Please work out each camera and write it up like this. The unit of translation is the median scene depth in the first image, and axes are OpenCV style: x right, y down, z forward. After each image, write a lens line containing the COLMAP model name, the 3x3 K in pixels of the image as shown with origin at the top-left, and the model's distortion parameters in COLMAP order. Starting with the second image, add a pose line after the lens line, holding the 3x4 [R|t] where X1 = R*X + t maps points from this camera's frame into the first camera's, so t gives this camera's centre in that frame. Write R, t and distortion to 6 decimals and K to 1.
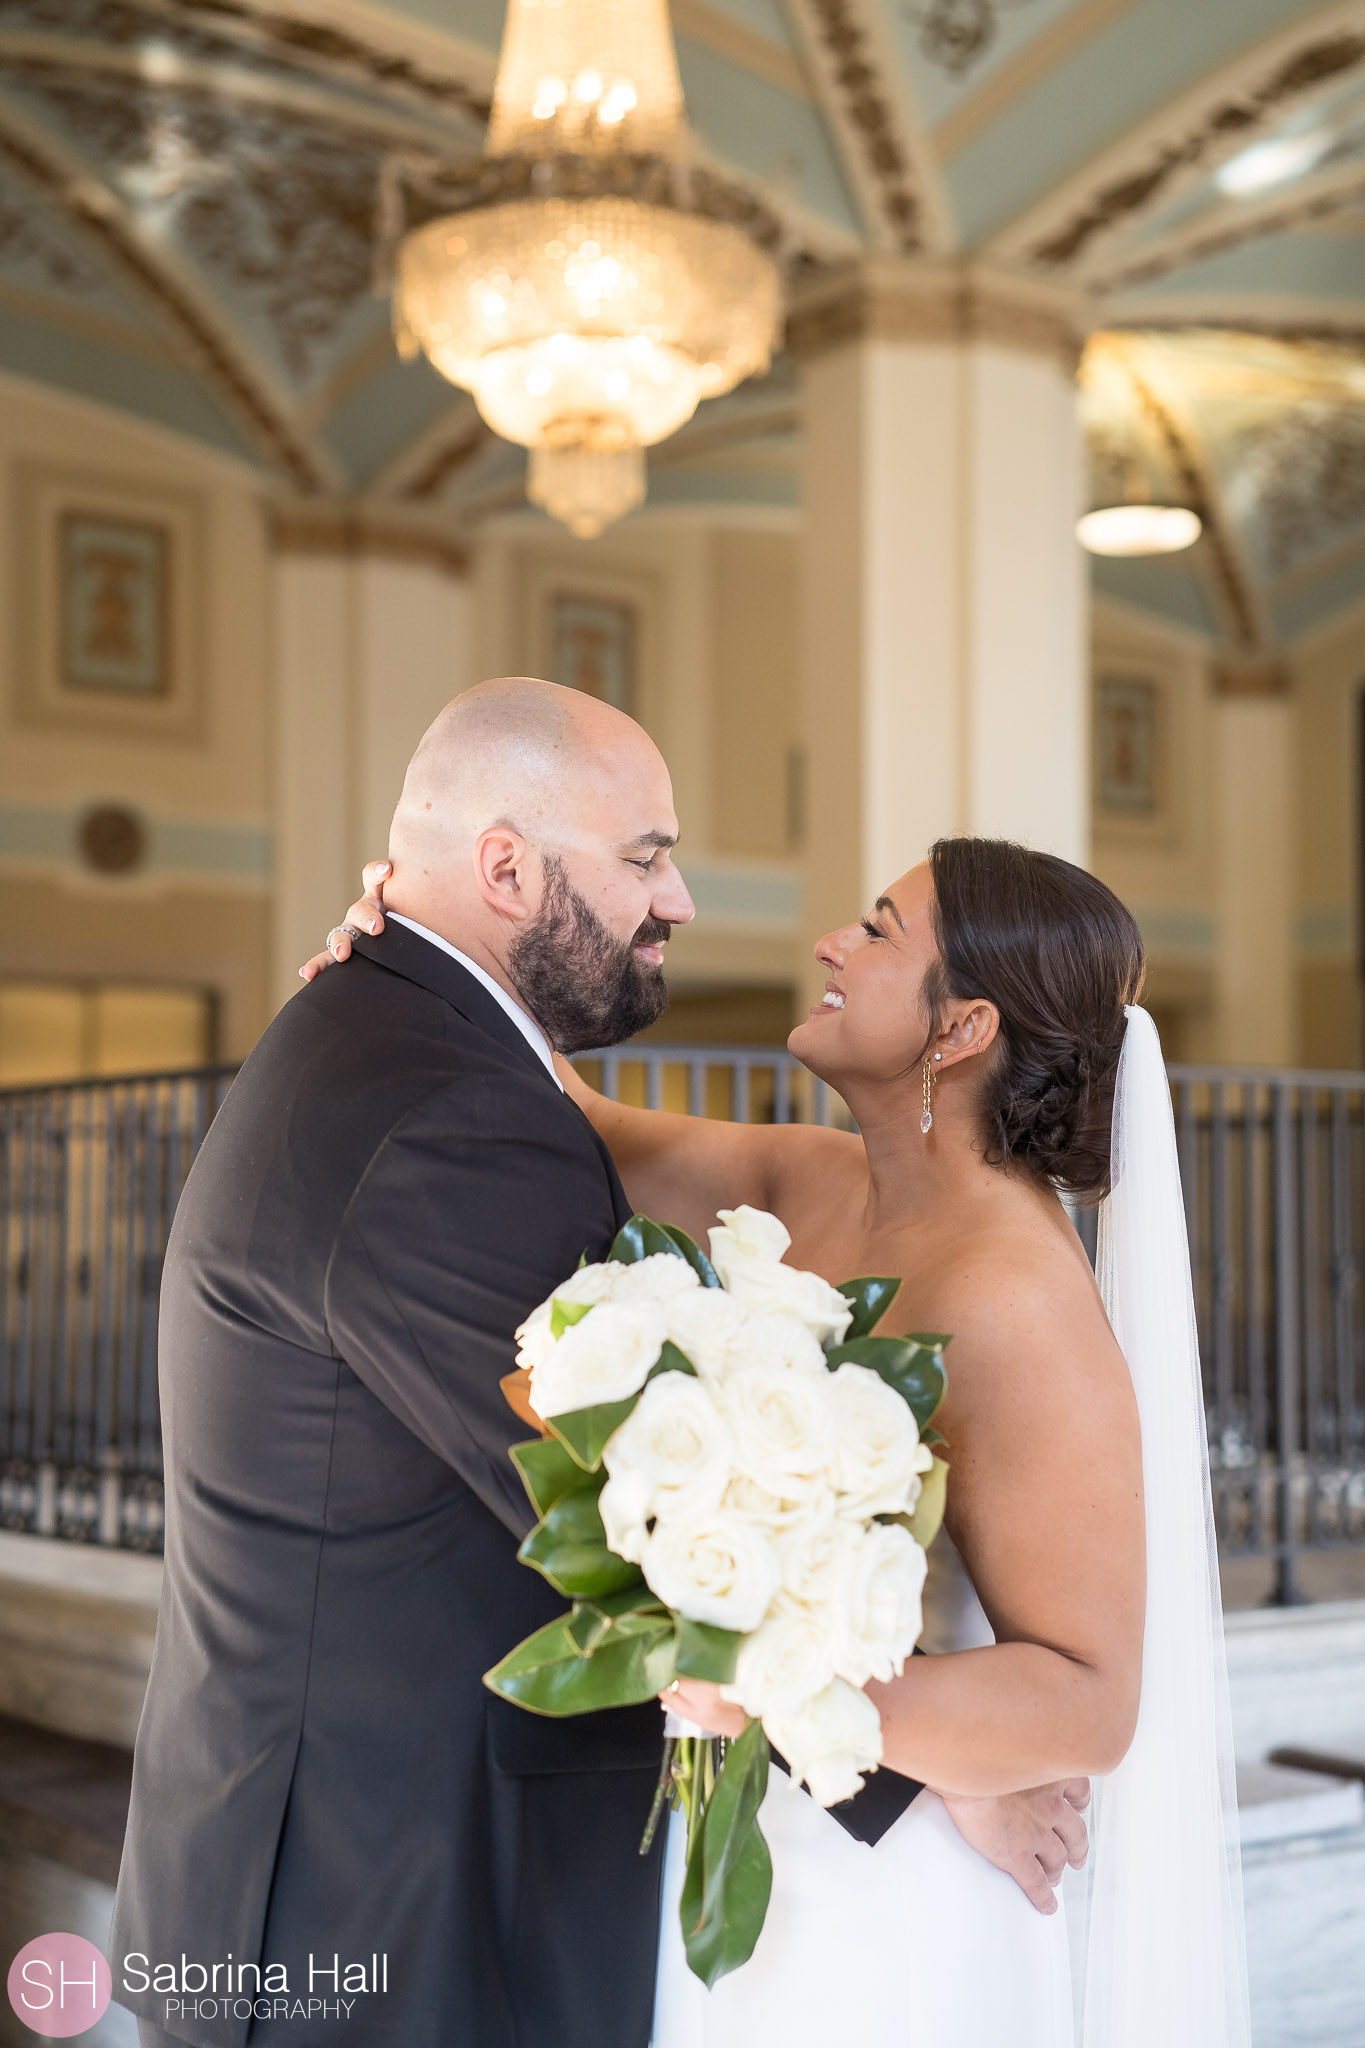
lens RADIAL K [[2937.7, 0, 682.5], [0, 2937.7, 1024.0], [0, 0, 1]] dist [0.183575, -0.035574]
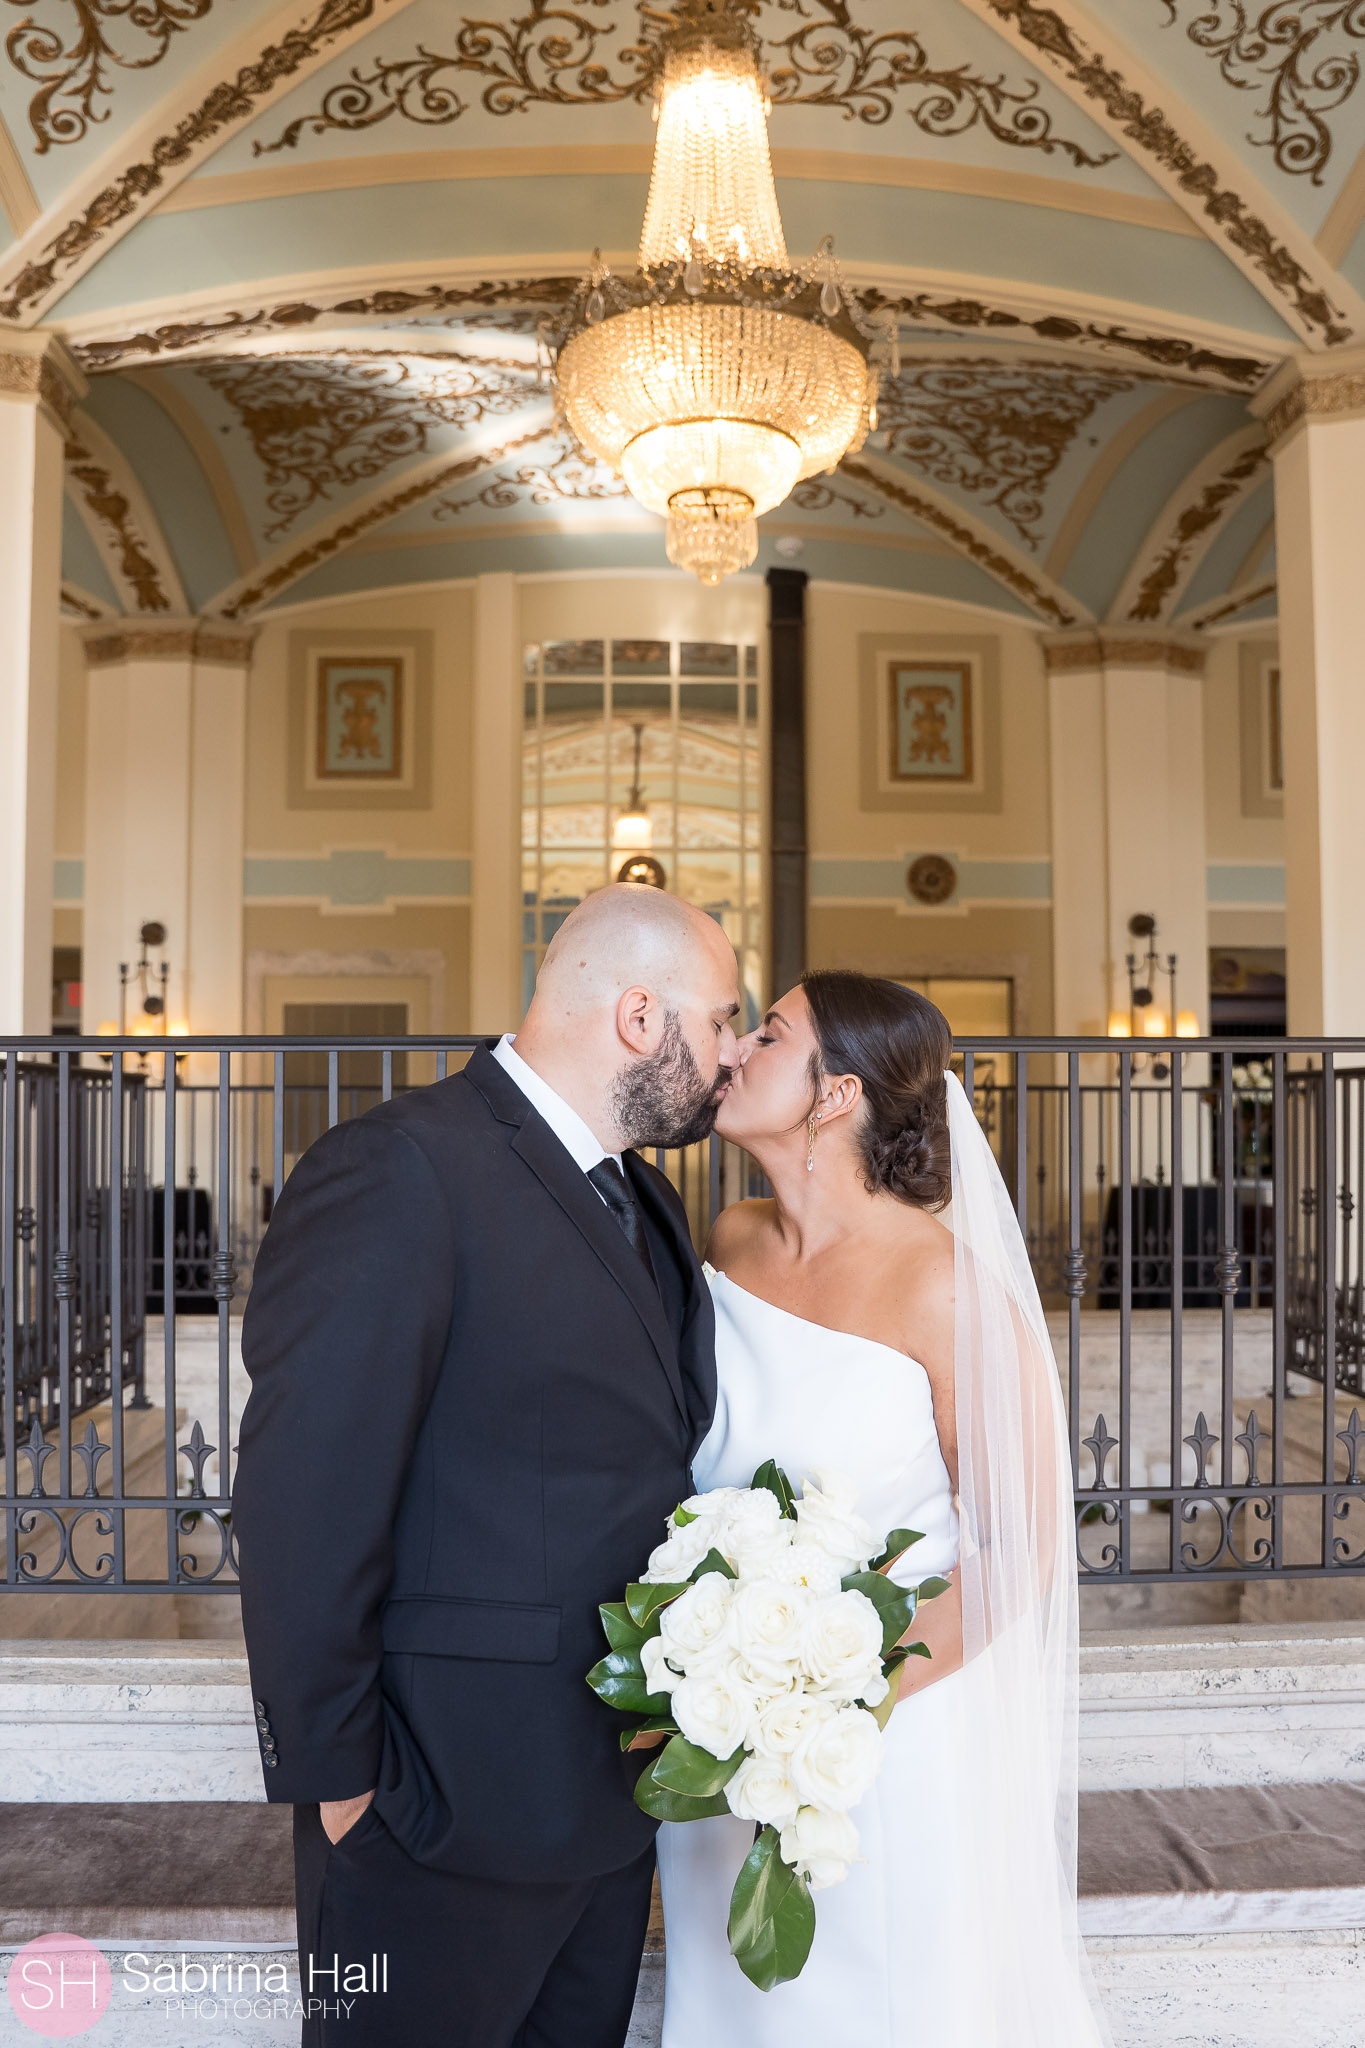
lens RADIAL K [[1625.8, 0, 682.5], [0, 1625.8, 1024.0], [0, 0, 1]] dist [-0.089245, 0.004564]
pose [[0.818318, -0.020749, -0.574391, 0.172437], [0.036572, 0.999203, 0.016009, -0.007223], [0.573601, -0.034107, 0.818425, 0.262678]]
